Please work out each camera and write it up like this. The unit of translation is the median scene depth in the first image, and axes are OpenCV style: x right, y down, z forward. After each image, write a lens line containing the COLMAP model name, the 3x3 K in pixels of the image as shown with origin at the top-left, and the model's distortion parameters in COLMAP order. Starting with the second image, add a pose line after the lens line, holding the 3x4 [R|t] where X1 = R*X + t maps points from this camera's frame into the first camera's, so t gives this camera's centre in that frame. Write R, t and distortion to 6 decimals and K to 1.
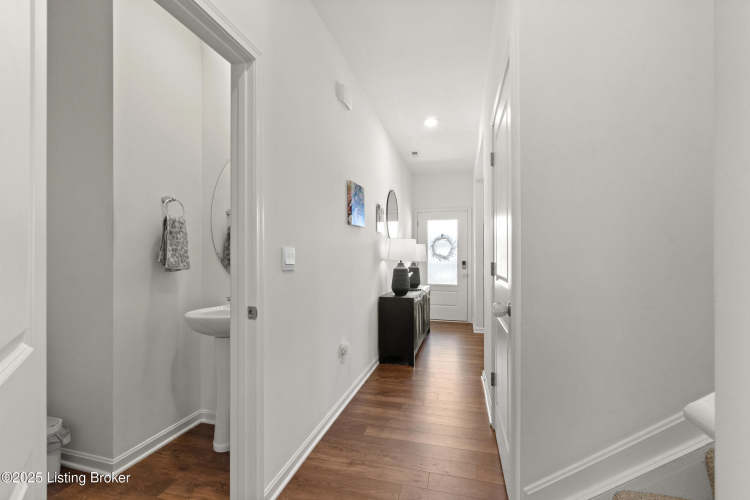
lens RADIAL K [[327.2, 0, 367.7], [0, 327.2, 254.8], [0, 0, 1]] dist [-0.009341, 0.000663]
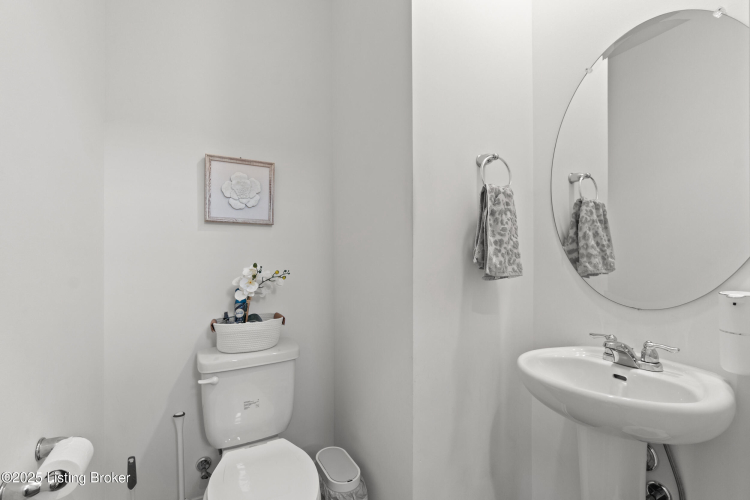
lens RADIAL K [[327.2, 0, 372.8], [0, 327.2, 253.9], [0, 0, 1]] dist [-0.009341, 0.000663]
pose [[0.701145, -0.005578, -0.712997, -0.335827], [0.007290, 0.999973, -0.000654, 0.003848], [0.712982, -0.004739, 0.701167, 0.436534]]
